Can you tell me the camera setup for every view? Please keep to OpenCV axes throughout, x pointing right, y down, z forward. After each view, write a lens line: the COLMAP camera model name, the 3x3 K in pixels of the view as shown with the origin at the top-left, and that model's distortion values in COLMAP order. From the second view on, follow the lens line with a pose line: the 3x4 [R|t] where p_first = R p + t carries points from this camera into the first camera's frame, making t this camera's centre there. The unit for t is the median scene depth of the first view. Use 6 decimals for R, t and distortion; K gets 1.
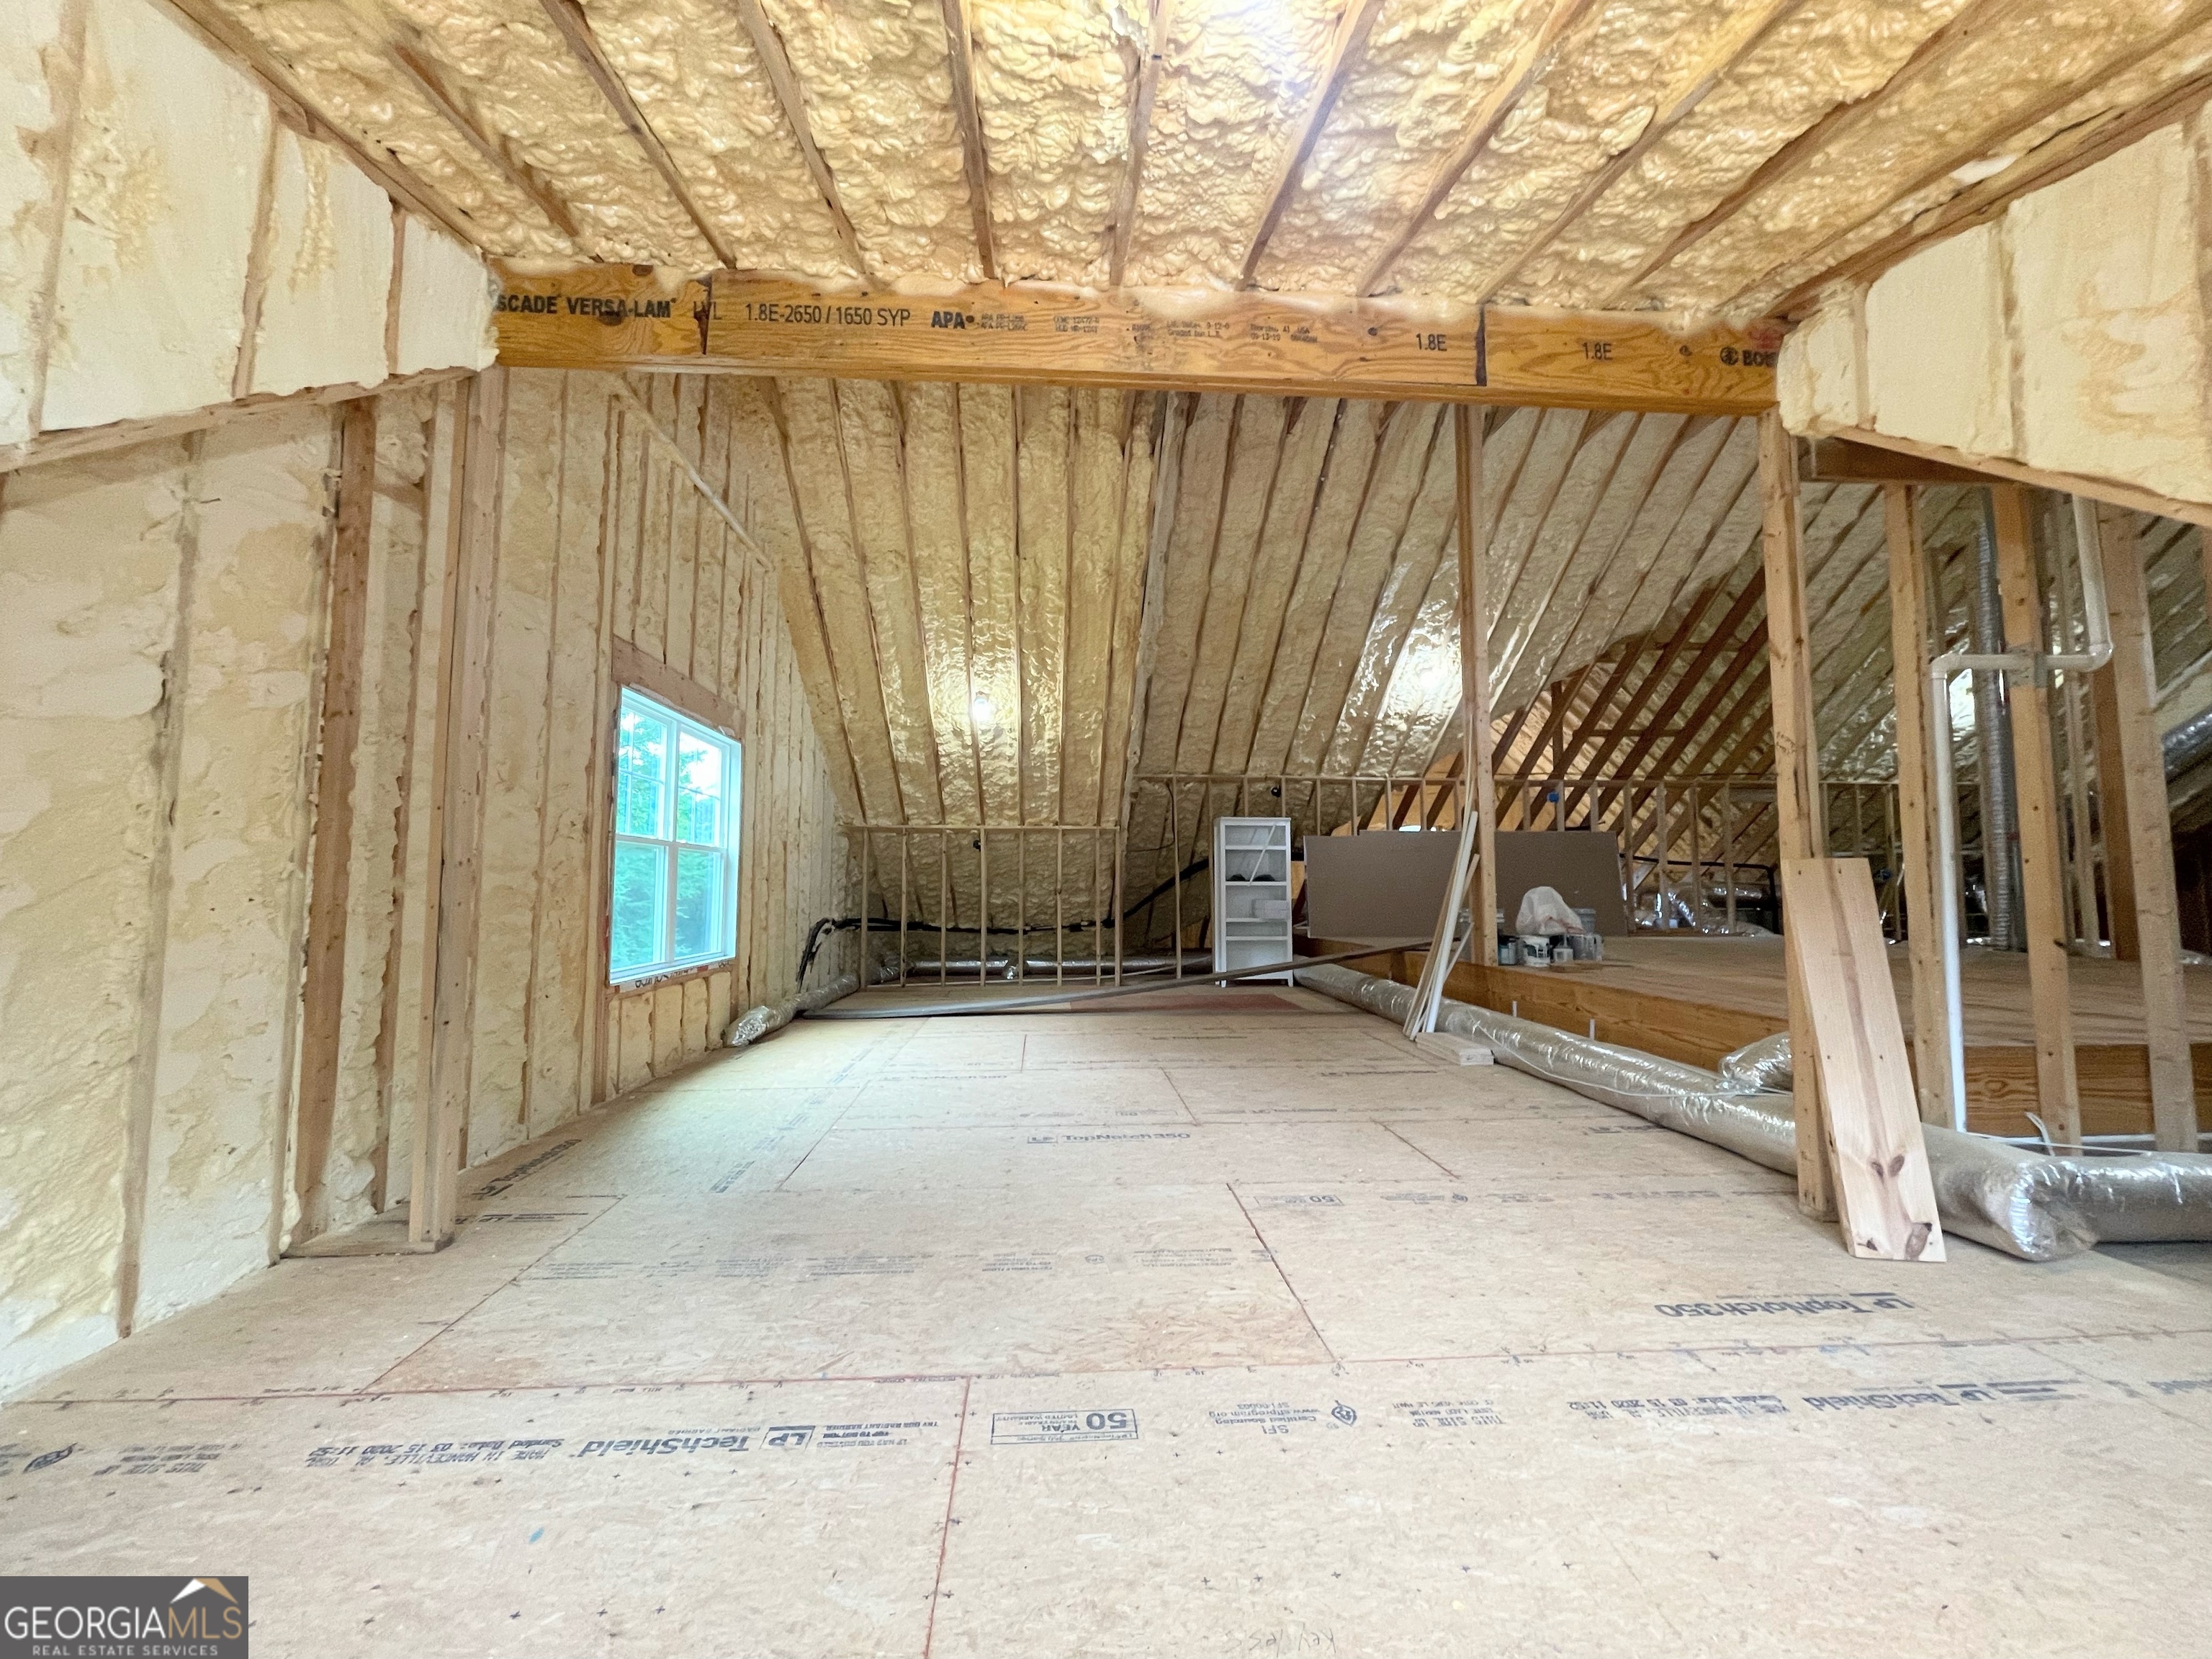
lens RADIAL K [[890.4, 0, 1106.4], [0, 890.4, 830.1], [0, 0, 1]] dist [-0.002782, 0.000424]
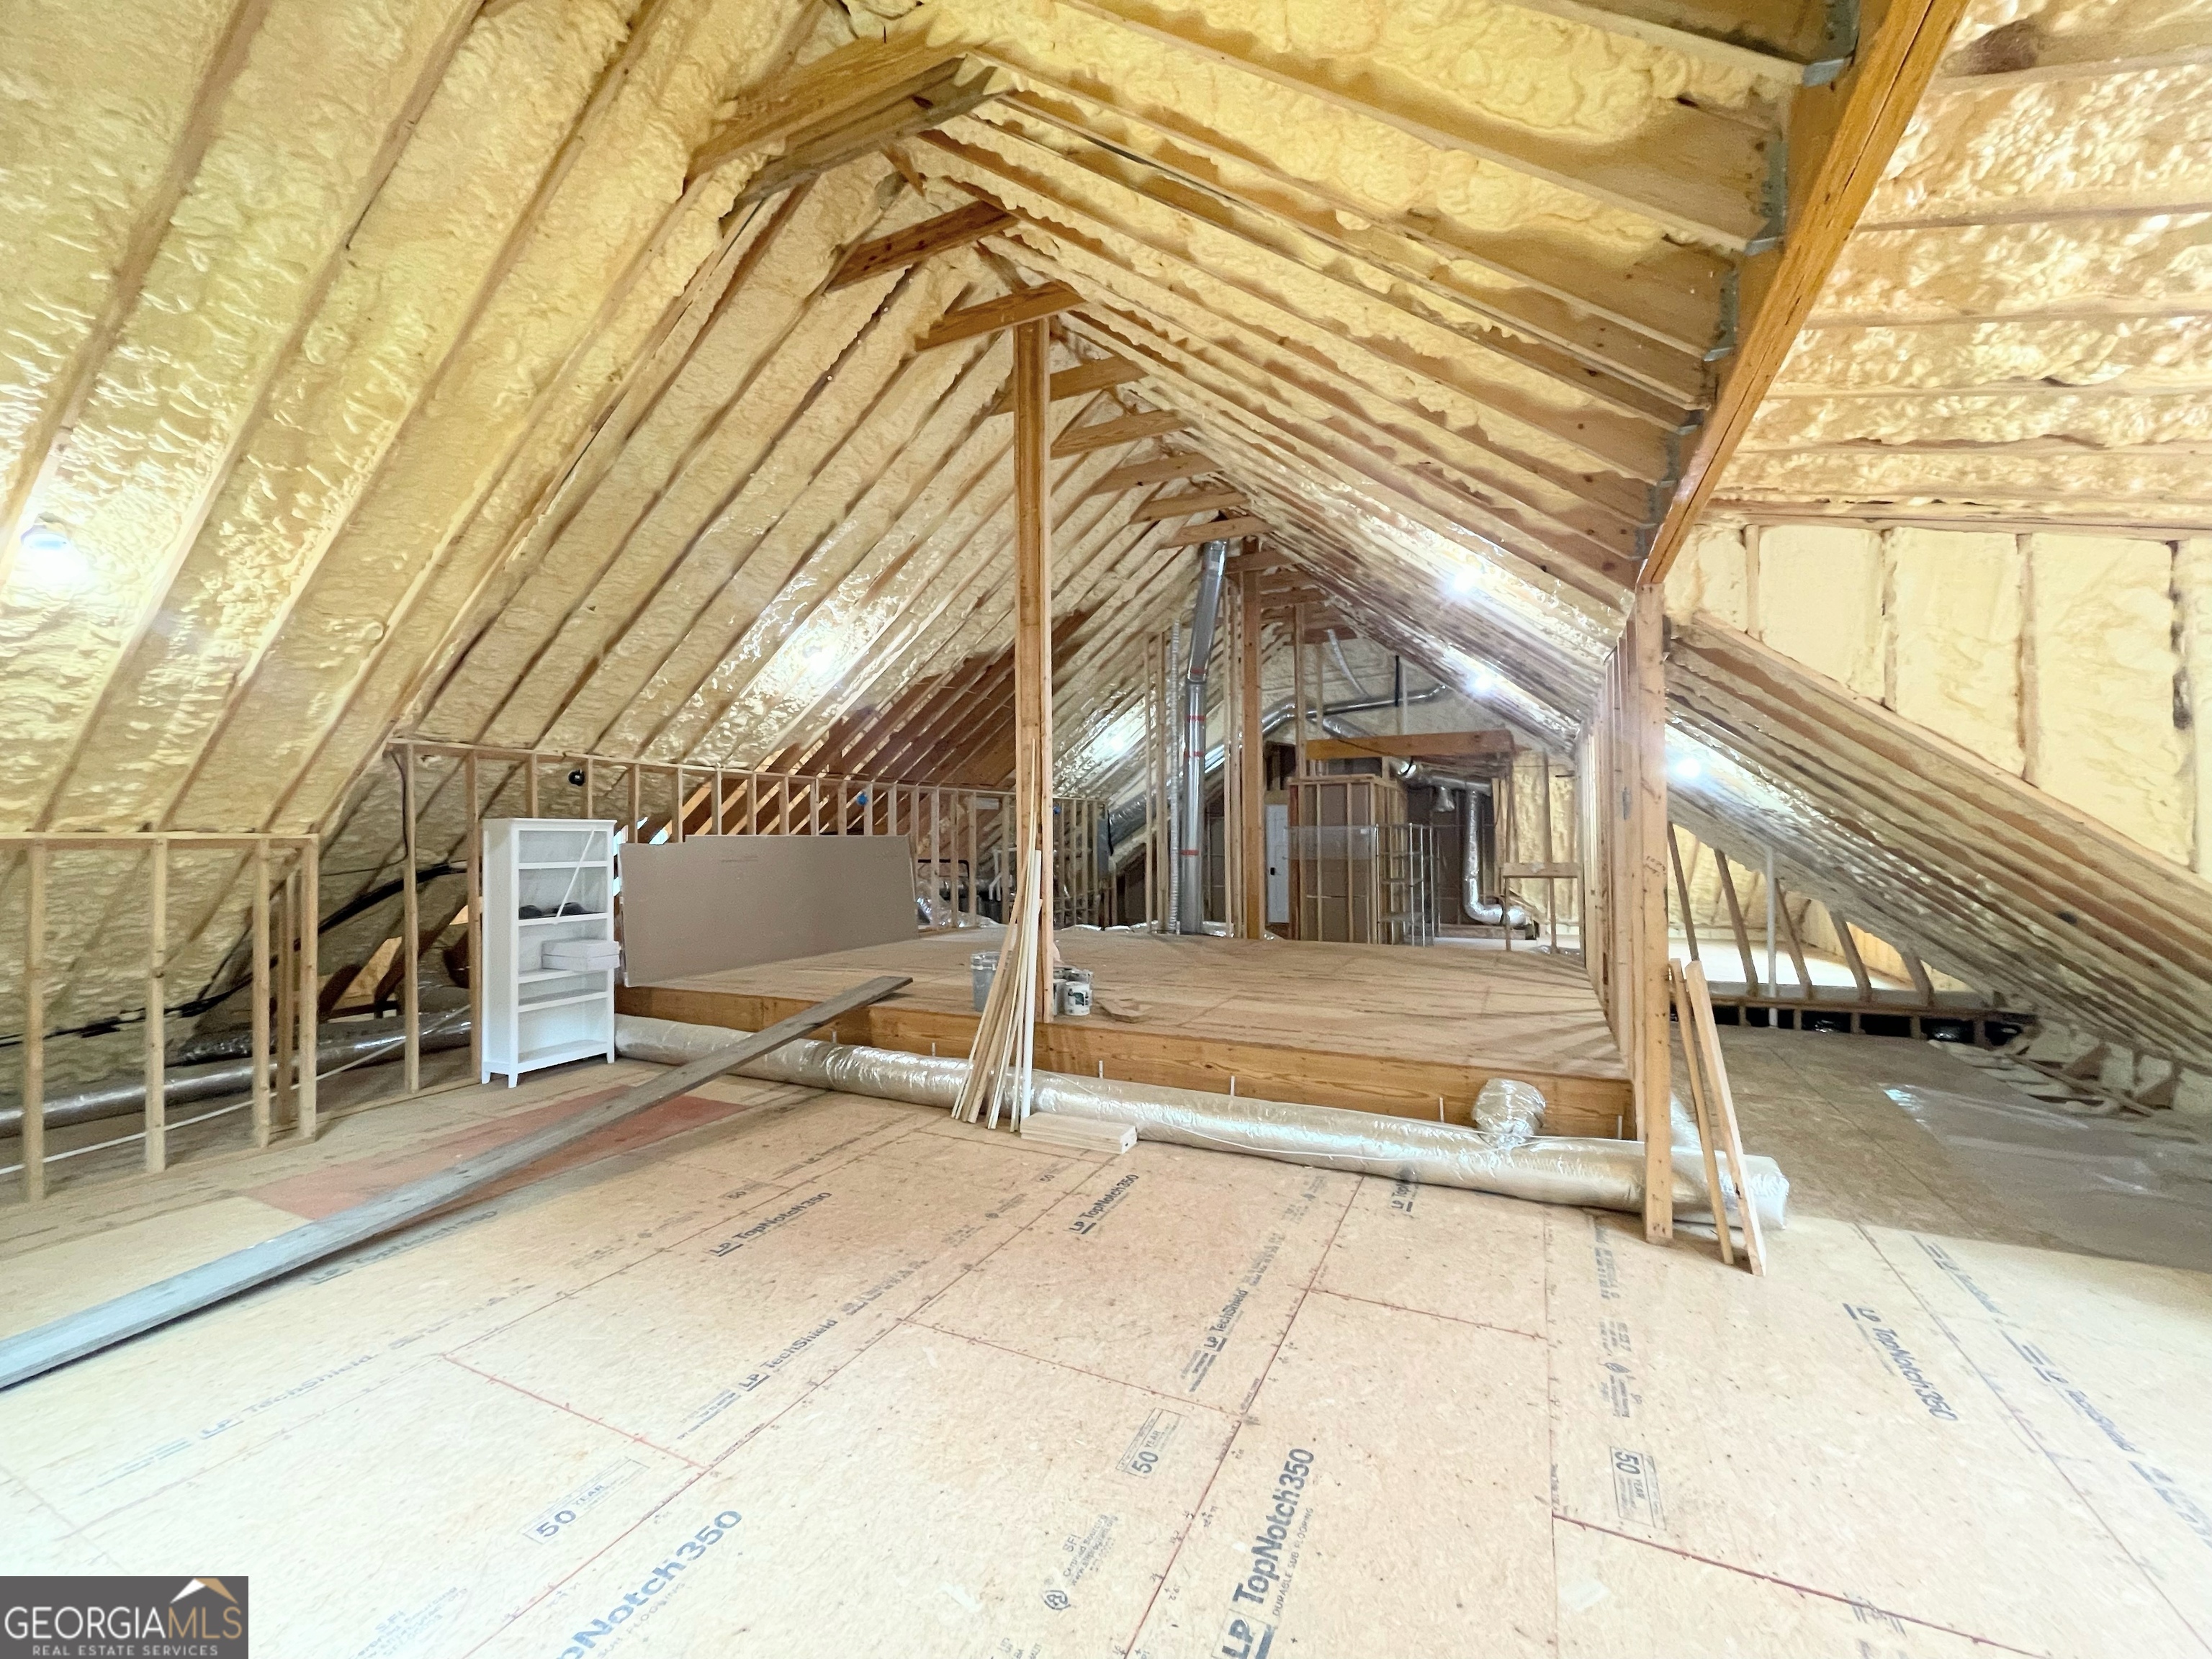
lens RADIAL K [[890.4, 0, 1101.5], [0, 890.4, 823.4], [0, 0, 1]] dist [-0.002782, 0.000424]
pose [[0.491425, 0.012447, 0.870831, -0.212707], [-0.052733, 0.998489, 0.015486, -0.042362], [-0.869322, -0.053532, 0.491339, 0.333519]]
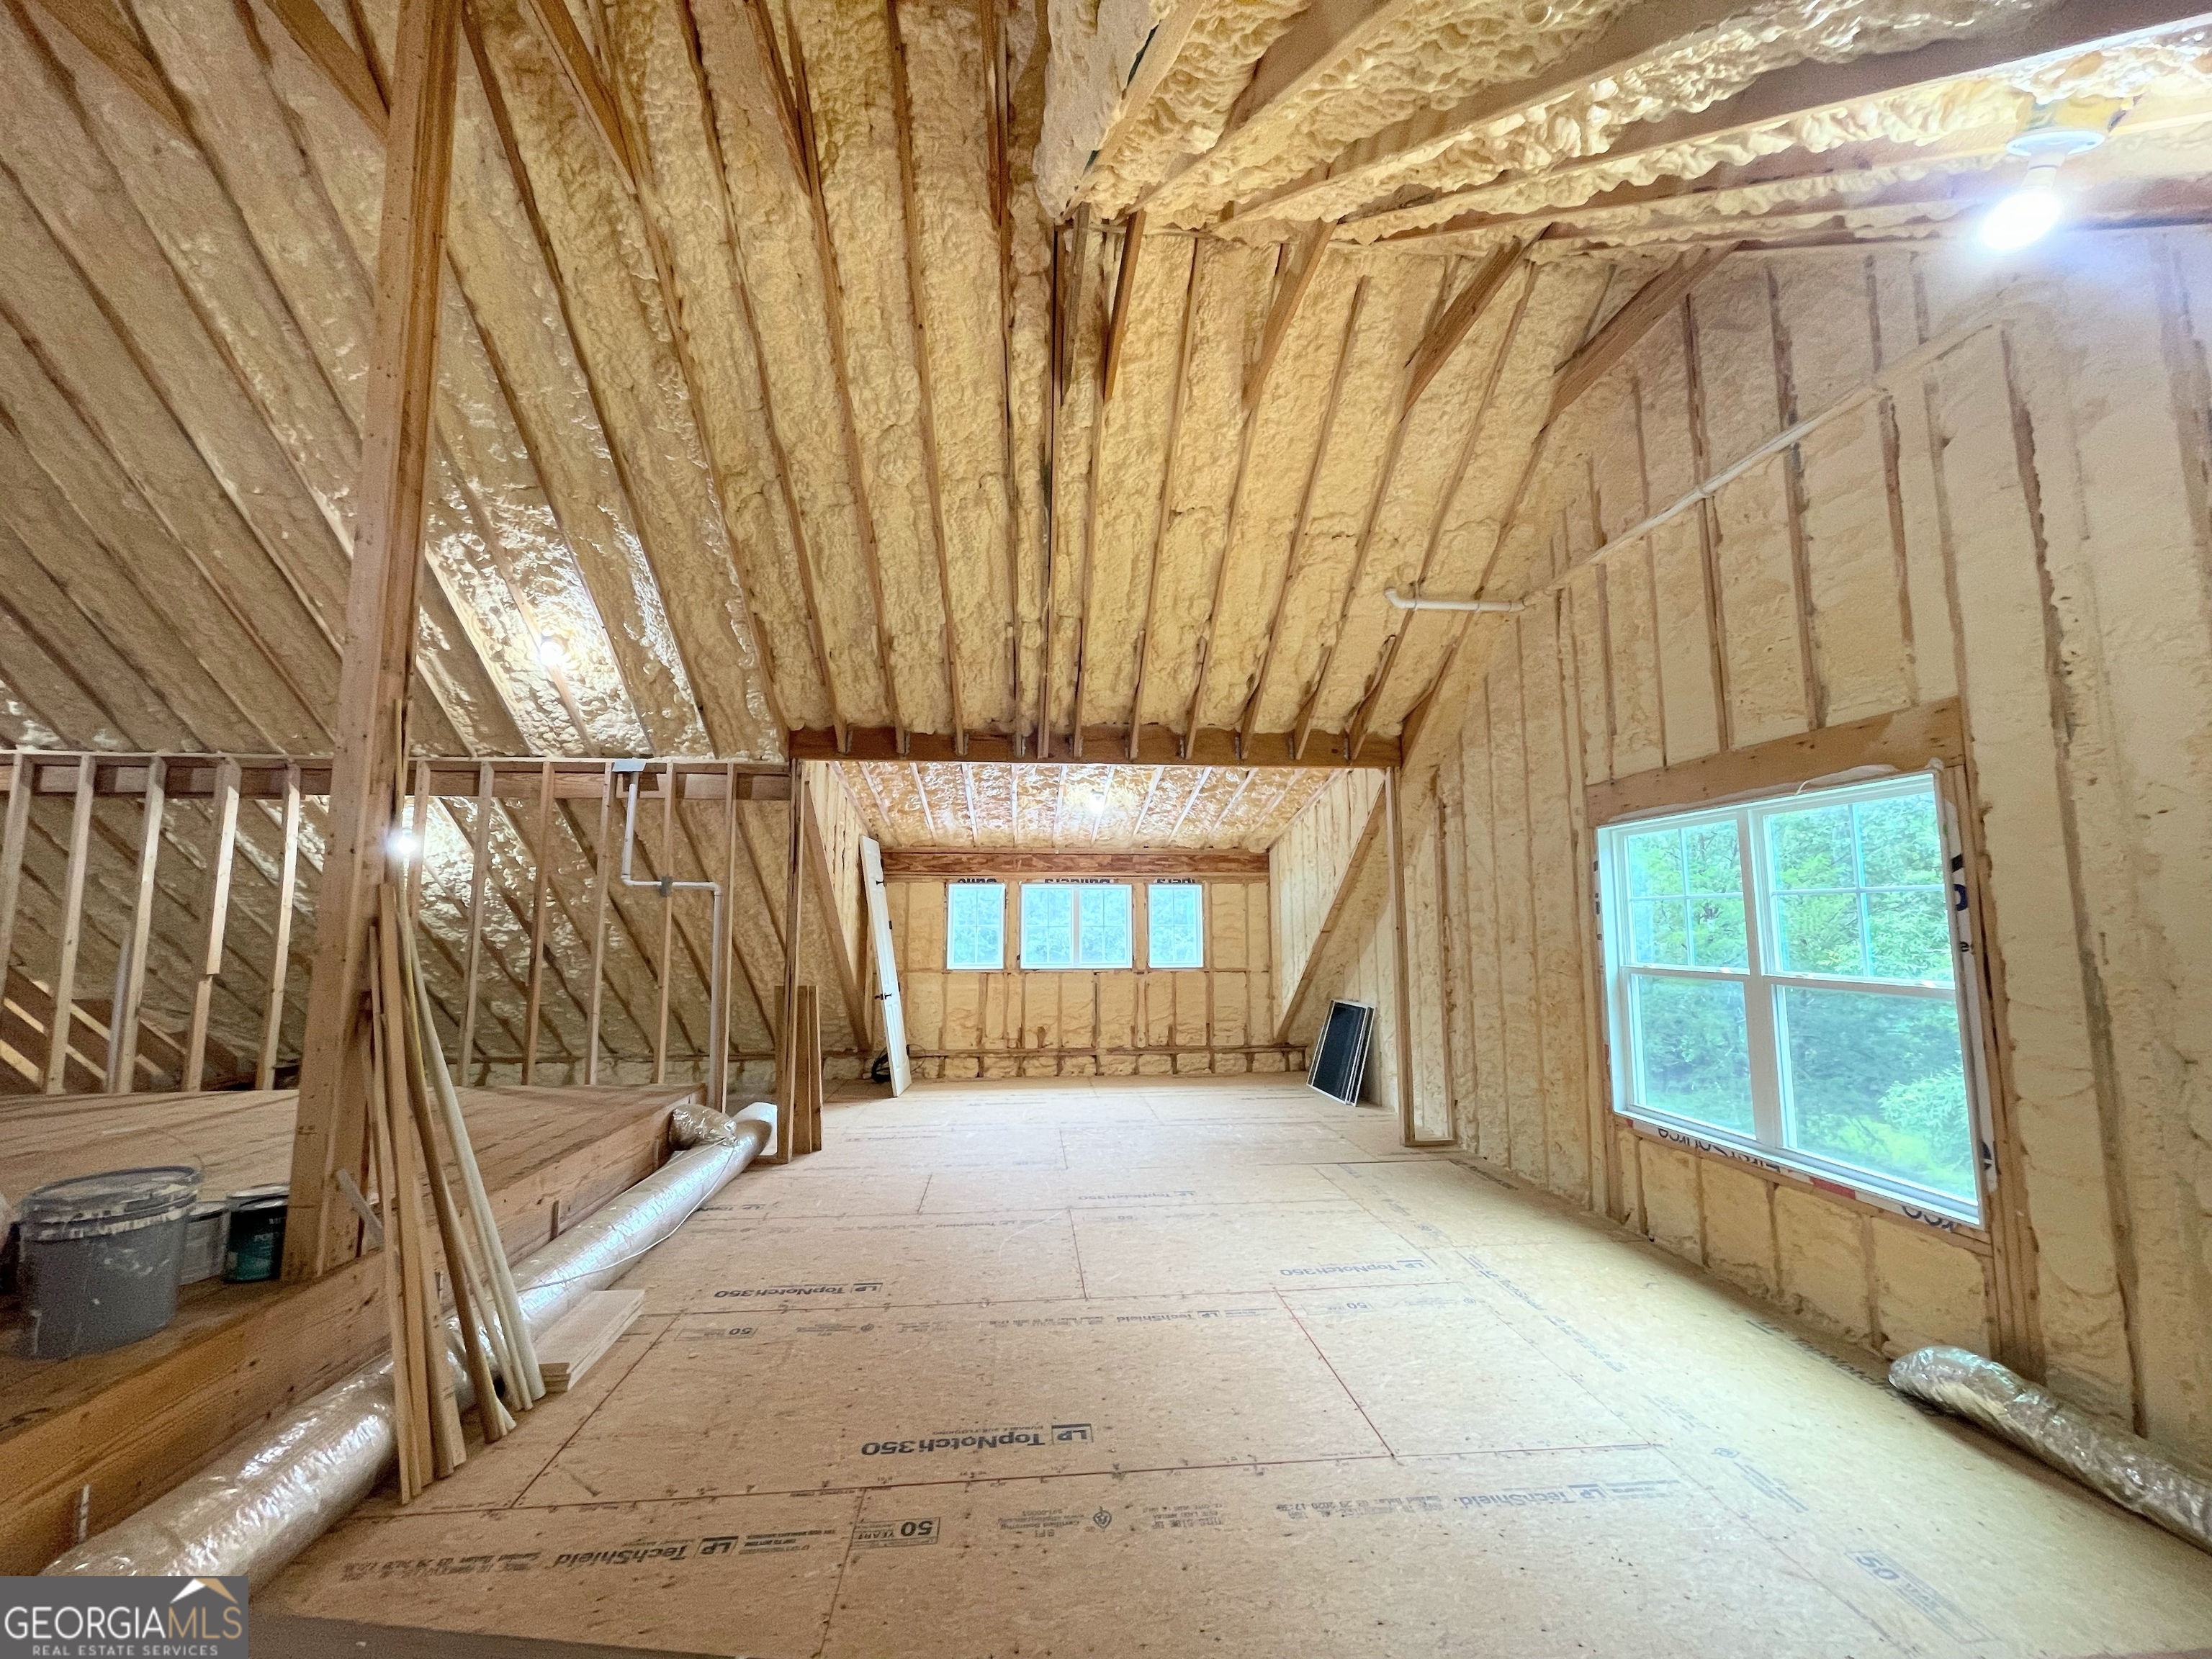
lens RADIAL K [[890.4, 0, 1101.0], [0, 890.4, 830.3], [0, 0, 1]] dist [-0.002782, 0.000424]
pose [[-0.999645, -0.003880, -0.026372, 0.036044], [0.000768, 0.984746, -0.173997, 0.011241], [0.026645, -0.173955, -0.984393, 0.956384]]
